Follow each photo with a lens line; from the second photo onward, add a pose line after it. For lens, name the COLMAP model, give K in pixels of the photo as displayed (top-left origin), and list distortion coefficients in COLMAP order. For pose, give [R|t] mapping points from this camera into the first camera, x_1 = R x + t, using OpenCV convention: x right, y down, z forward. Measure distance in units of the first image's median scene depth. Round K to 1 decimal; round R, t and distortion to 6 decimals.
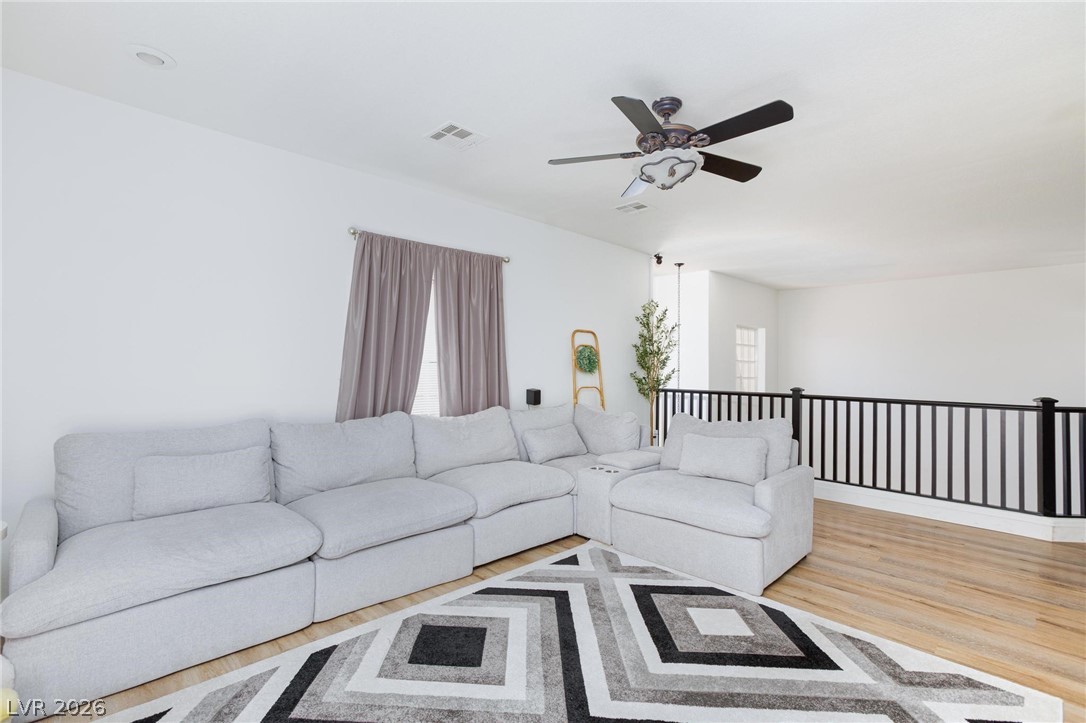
lens RADIAL K [[500.7, 0, 541.9], [0, 500.7, 359.0], [0, 0, 1]] dist [-0.026048, 0.017231]
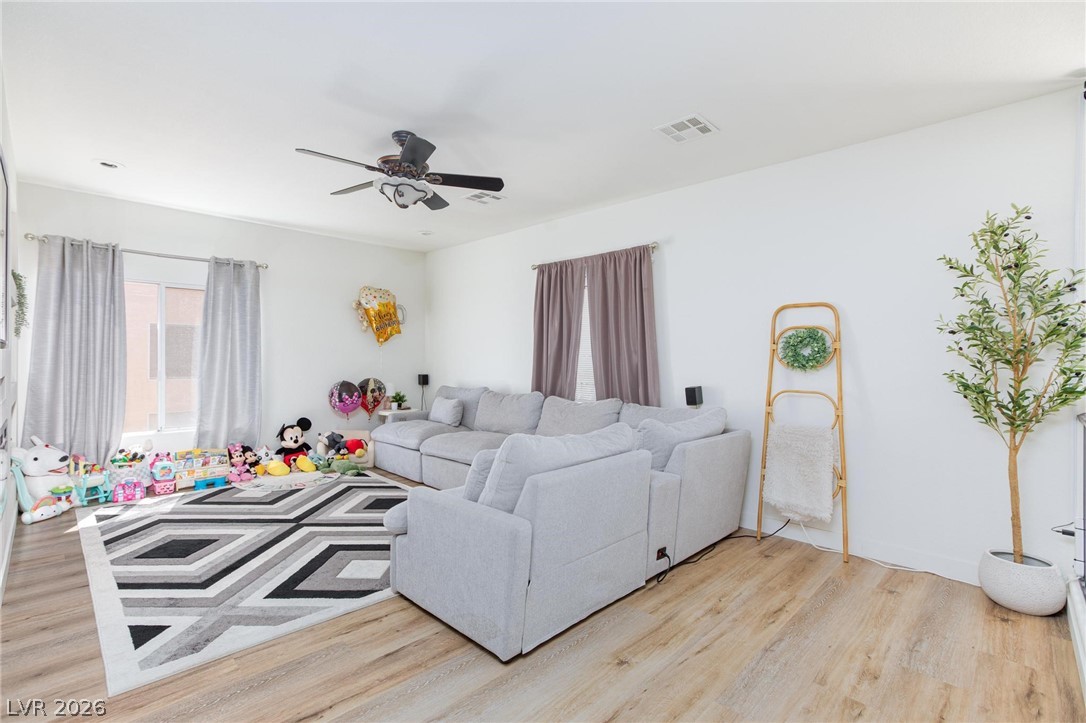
lens RADIAL K [[500.7, 0, 541.9], [0, 500.7, 359.0], [0, 0, 1]] dist [-0.026048, 0.017231]
pose [[0.016001, -0.001515, -0.999871, 0.905451], [0.010617, 0.999943, -0.001345, 0.013806], [0.999816, -0.010595, 0.016016, 0.816920]]
